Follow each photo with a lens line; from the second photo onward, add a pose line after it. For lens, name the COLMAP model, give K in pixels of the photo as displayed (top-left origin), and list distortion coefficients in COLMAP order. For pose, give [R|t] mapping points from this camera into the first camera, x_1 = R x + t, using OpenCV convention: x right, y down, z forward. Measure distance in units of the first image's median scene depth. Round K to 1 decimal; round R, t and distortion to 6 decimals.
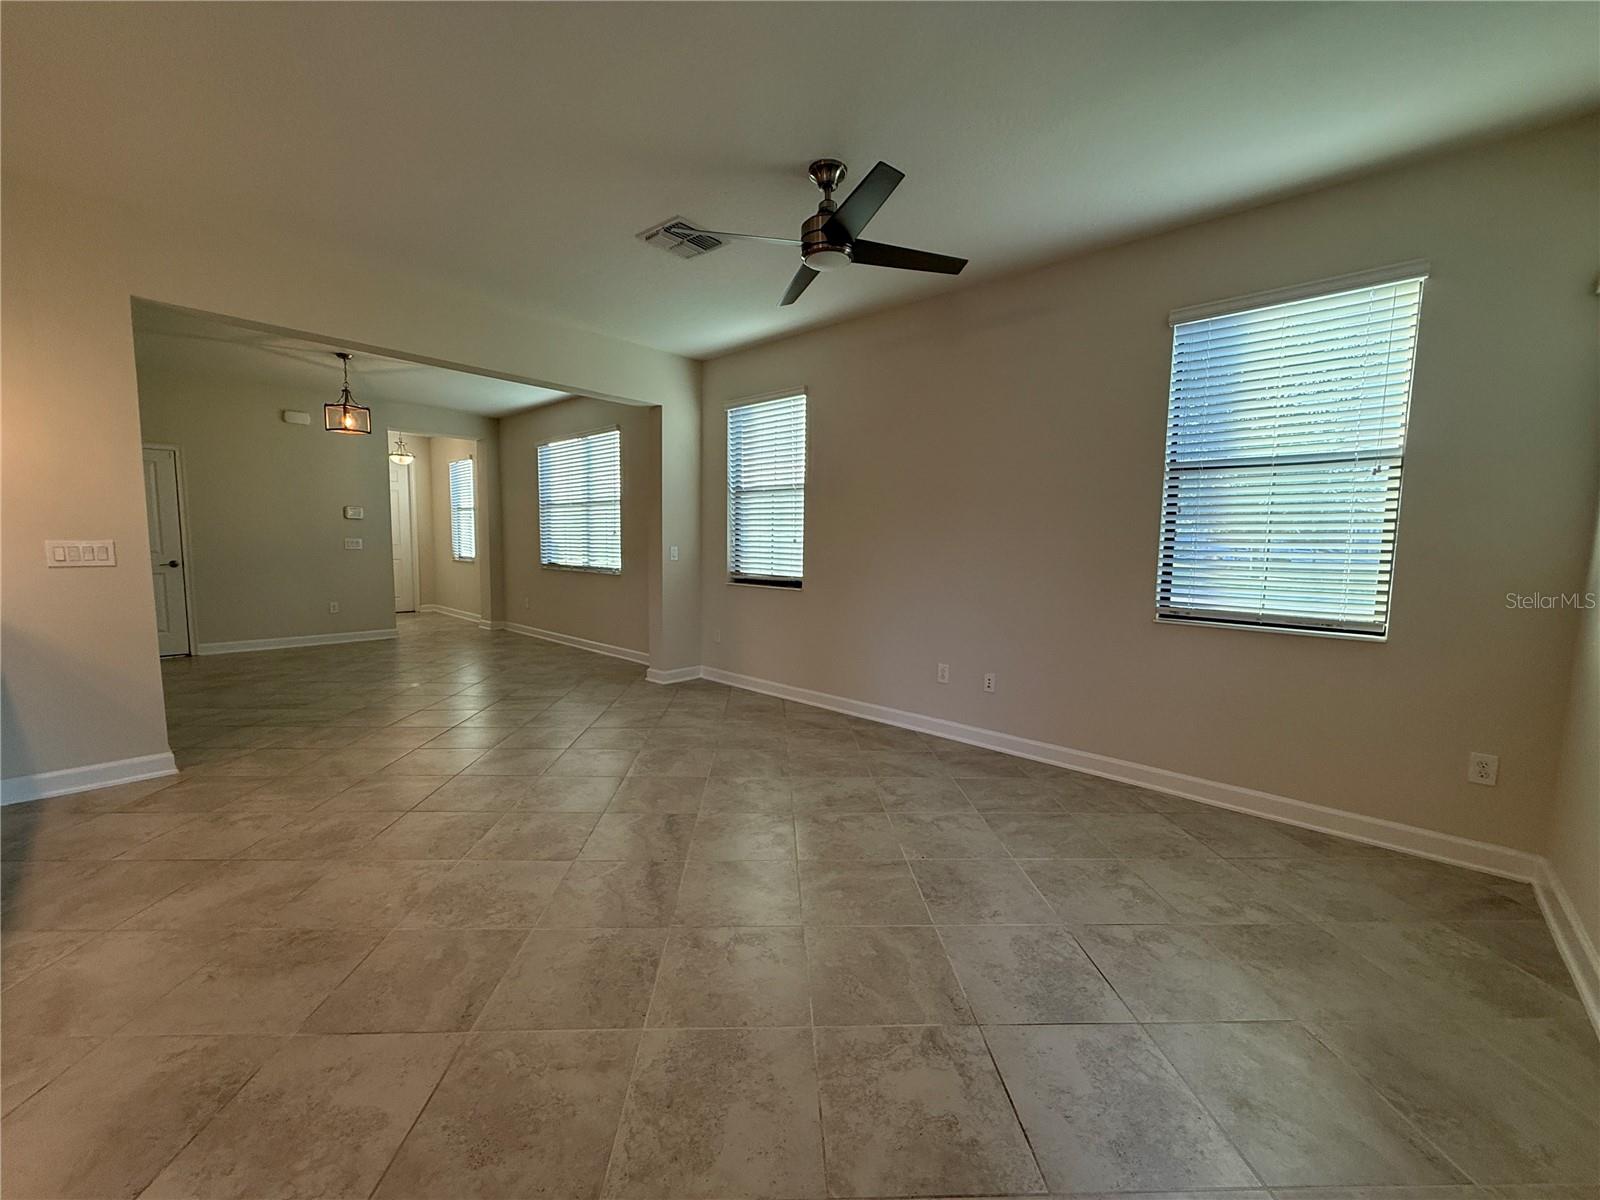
lens RADIAL K [[636.9, 0, 796.0], [0, 636.9, 600.5], [0, 0, 1]] dist [-0.000193, 0.000090]
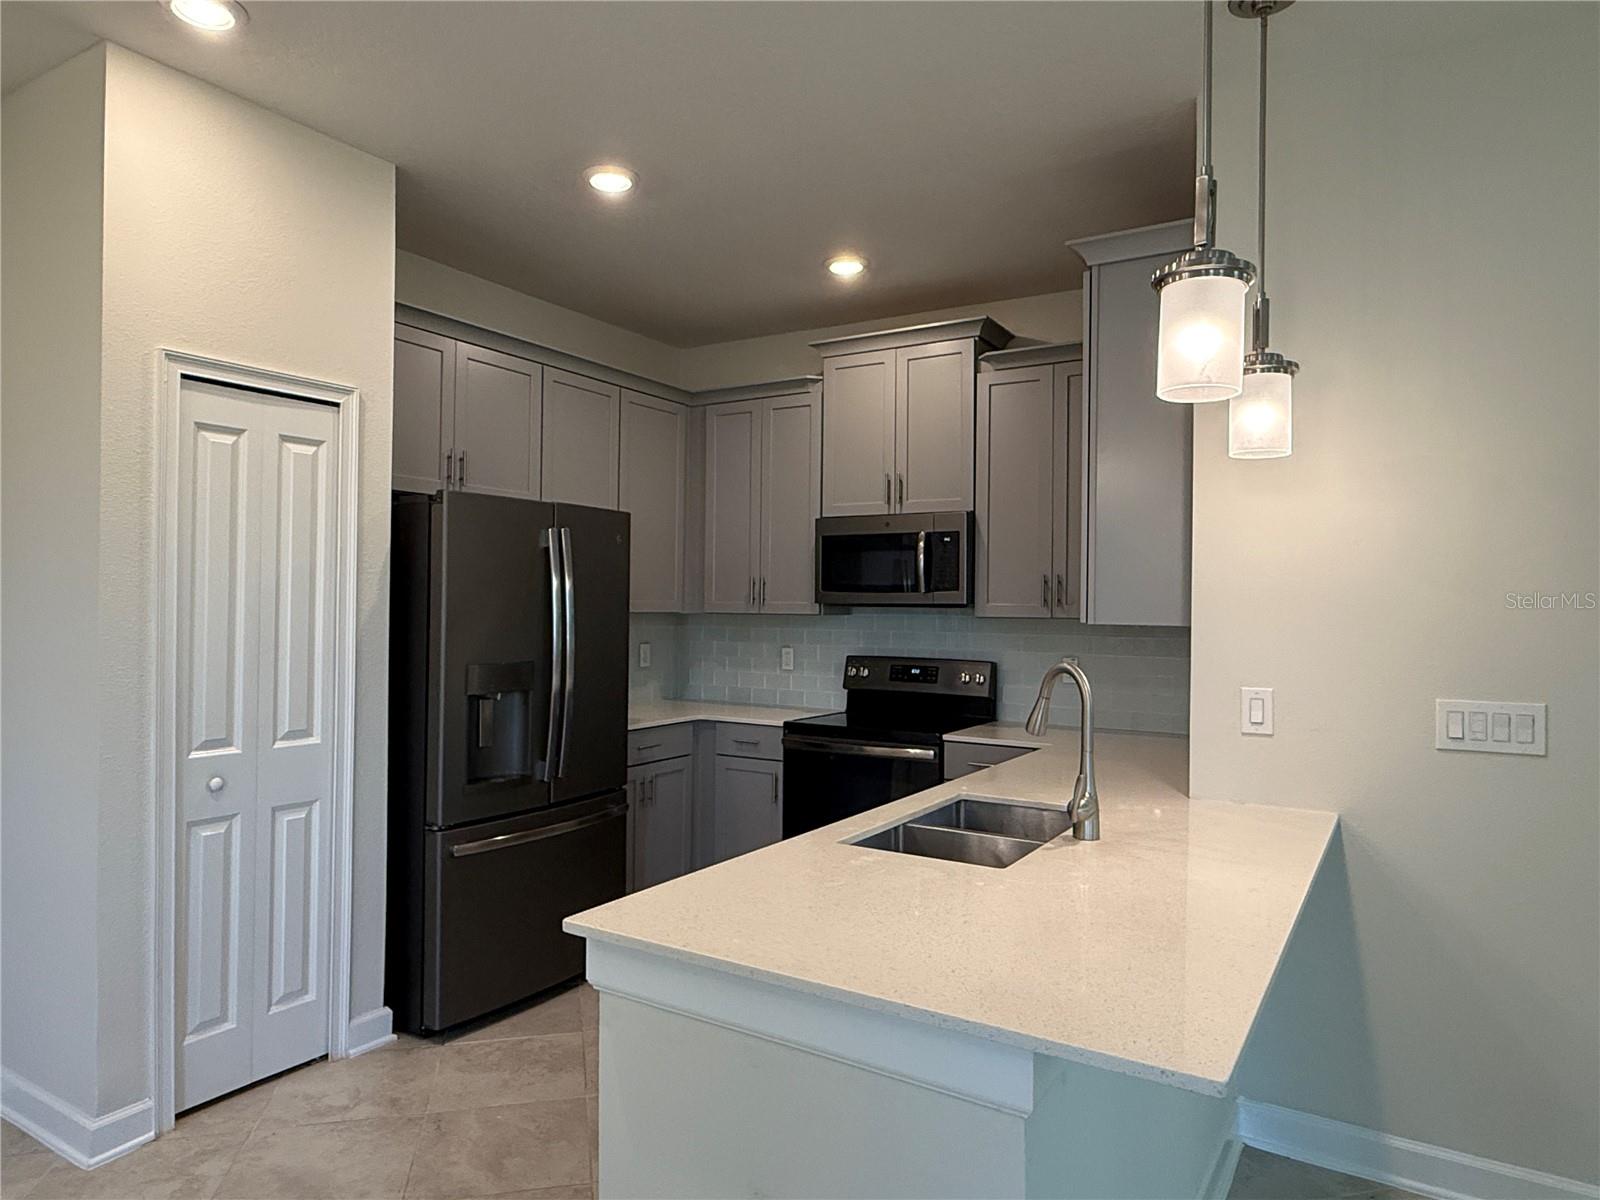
lens RADIAL K [[1004.7, 0, 789.6], [0, 1004.7, 604.5], [0, 0, 1]] dist [-0.000072, 0.002125]
pose [[0.184978, -0.014472, -0.982636, -0.362726], [-0.102723, 0.994129, -0.033979, -0.069775], [0.977359, 0.107225, 0.182405, 0.250455]]
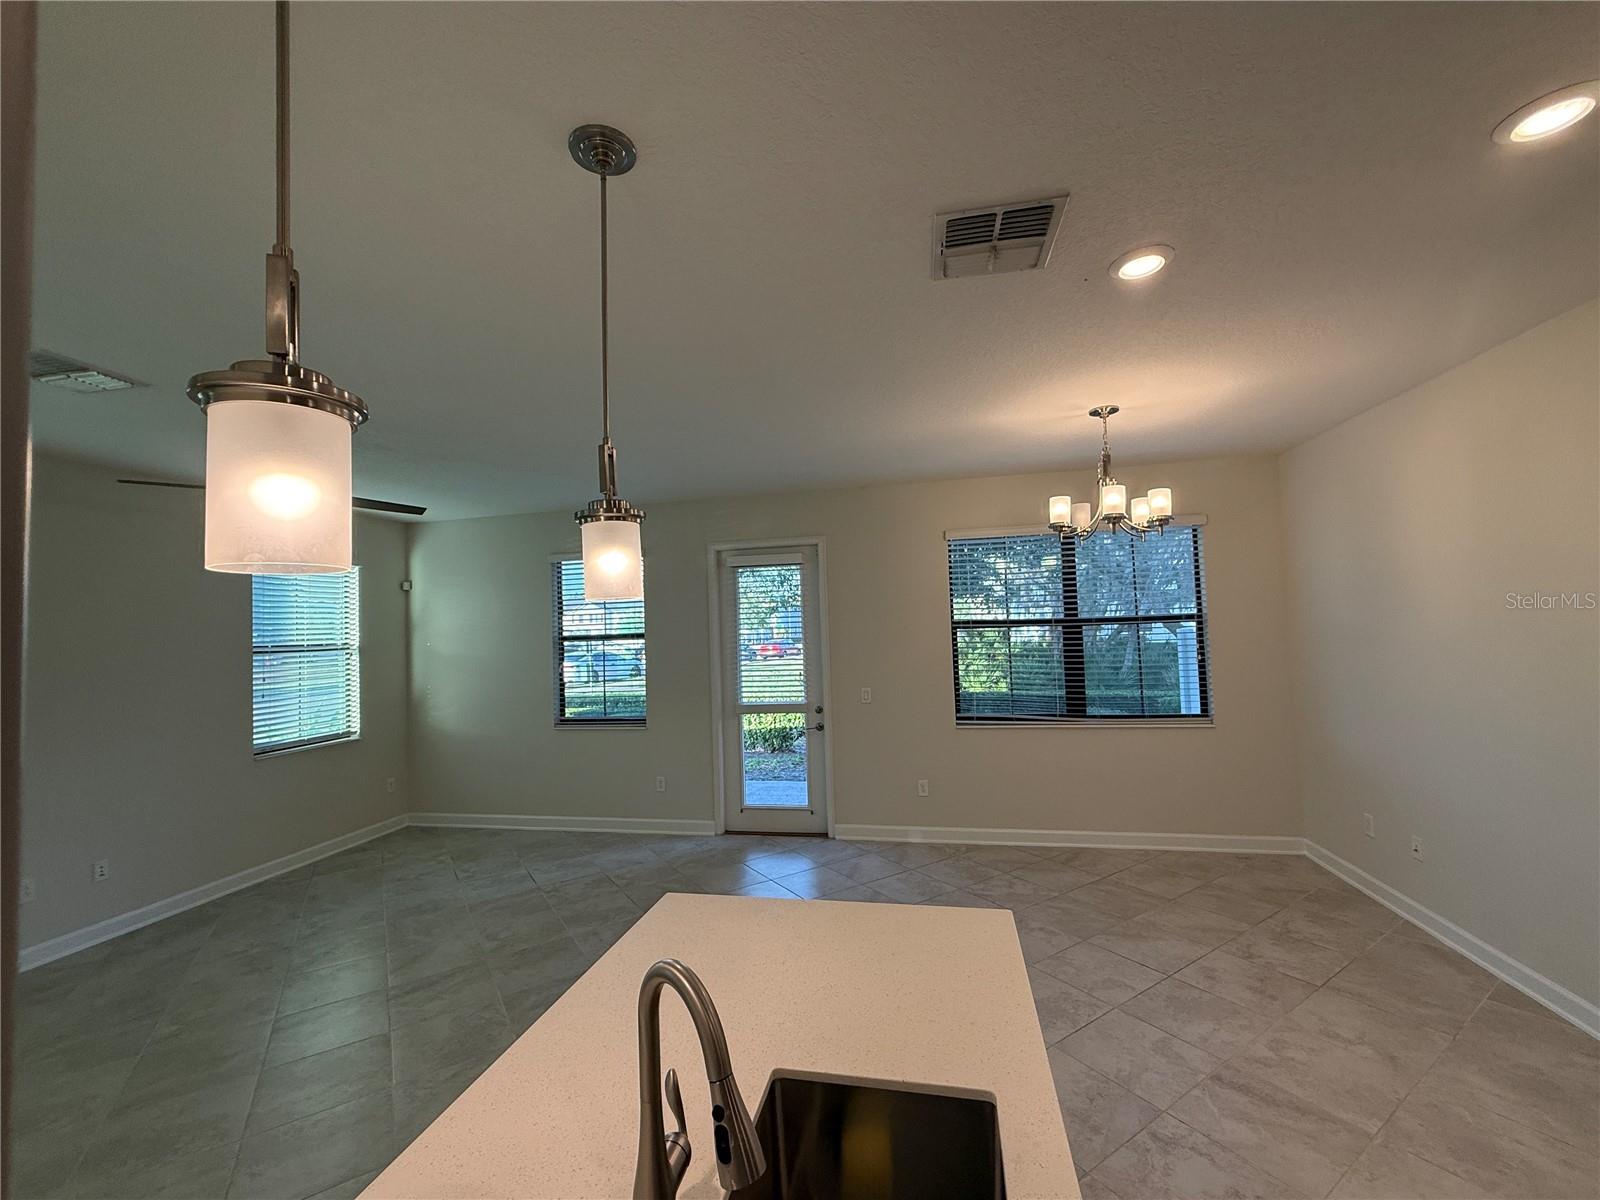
lens RADIAL K [[650.6, 0, 800.1], [0, 650.6, 601.8], [0, 0, 1]] dist [0.000084, 0.000040]
pose [[-0.511632, 0.037993, 0.858364, -1.148520], [0.109013, 0.993819, 0.020989, -0.187710], [-0.852261, 0.104312, -0.512611, 0.598811]]
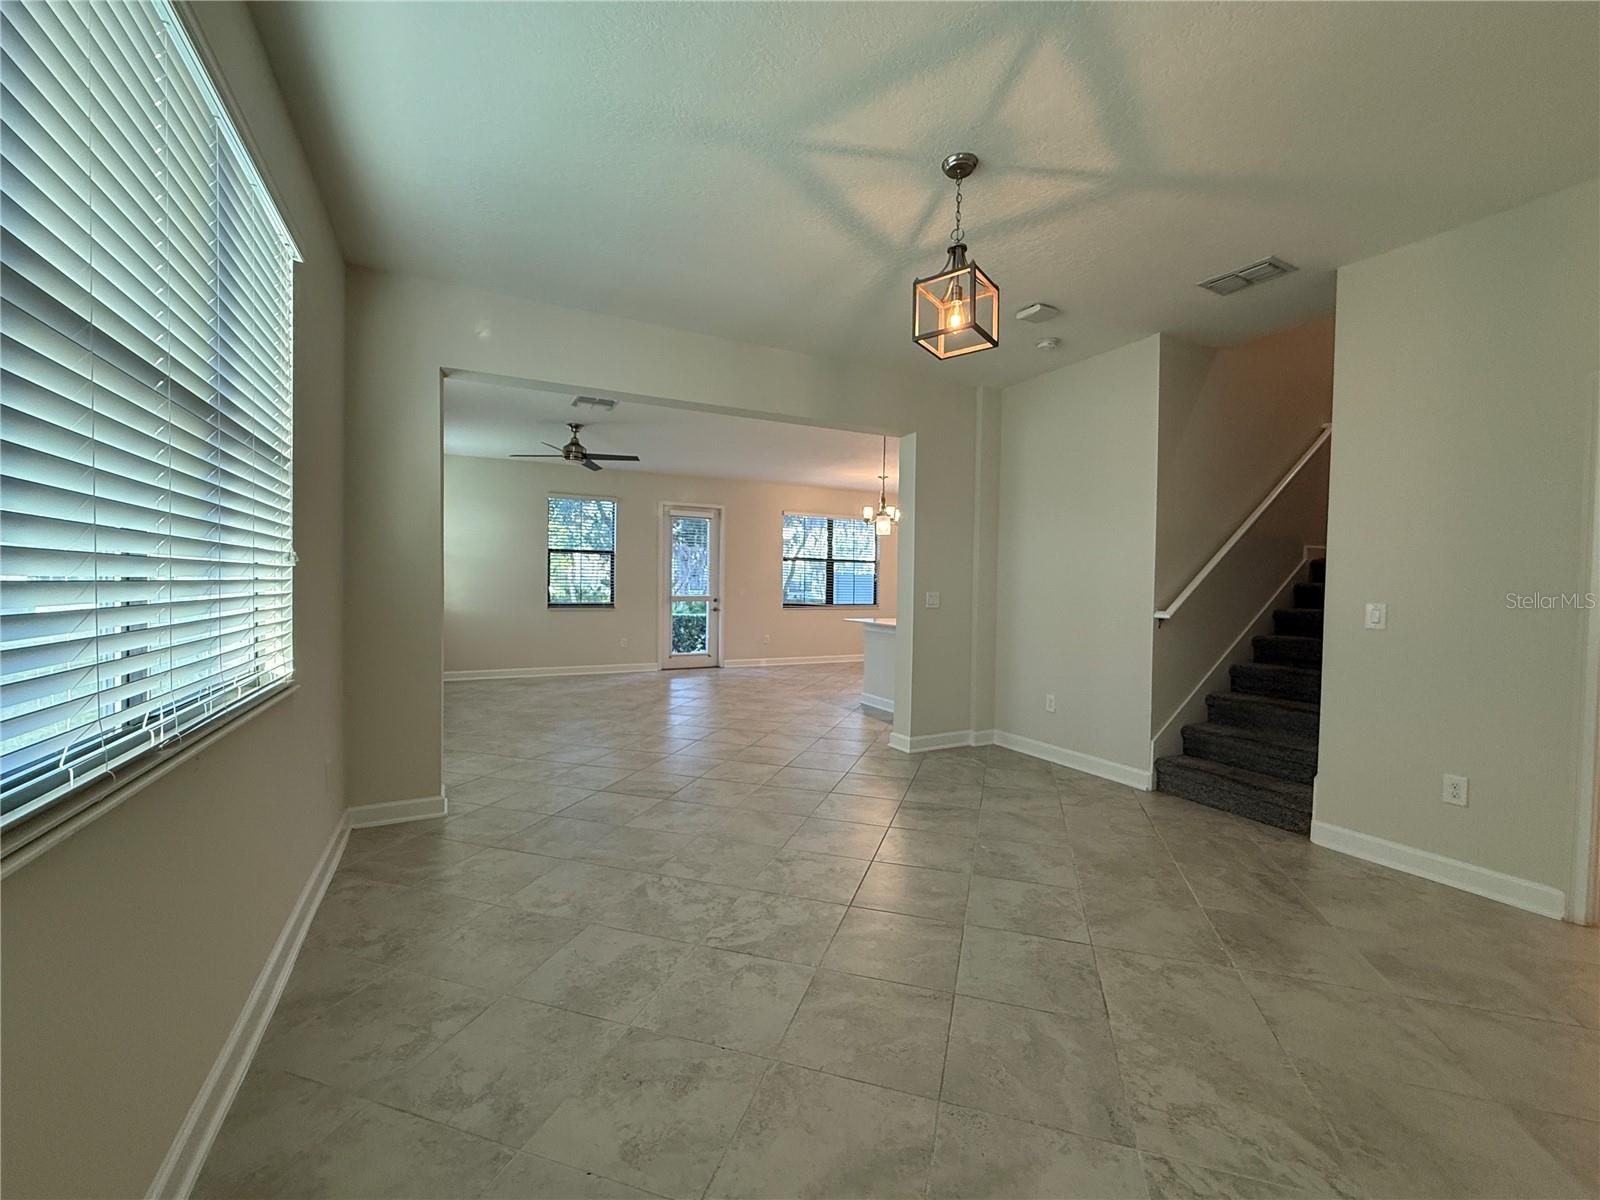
lens RADIAL K [[653.5, 0, 801.3], [0, 653.5, 601.6], [0, 0, 1]] dist [-0.000659, 0.000181]
pose [[-0.939086, -0.036771, 0.341709, -1.153580], [0.005070, 0.992670, 0.120753, -0.225786], [-0.343644, 0.115130, -0.932016, 2.200570]]
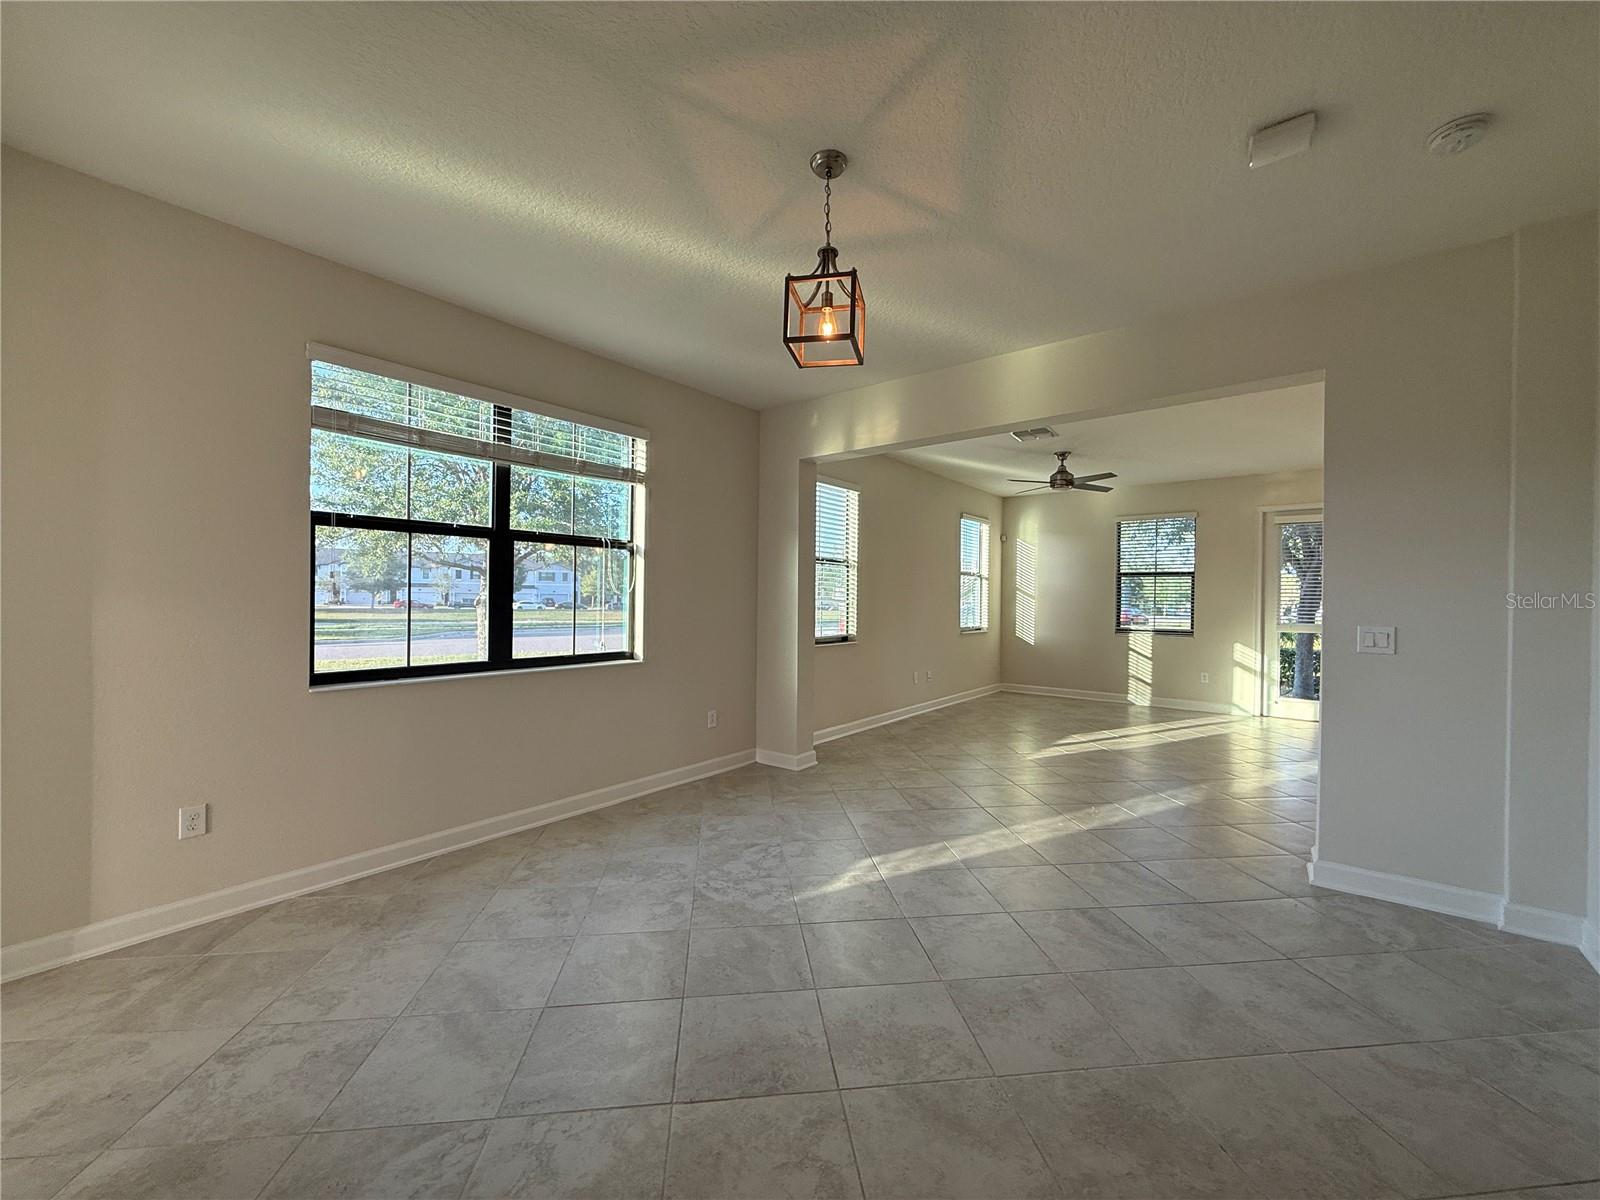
lens RADIAL K [[633.8, 0, 796.6], [0, 633.8, 601.0], [0, 0, 1]] dist [0.000561, -0.000182]
pose [[-0.074775, -0.019932, 0.997001, -1.650905], [0.084178, 0.996106, 0.026227, -0.190779], [-0.993641, 0.085886, -0.072806, 1.606679]]
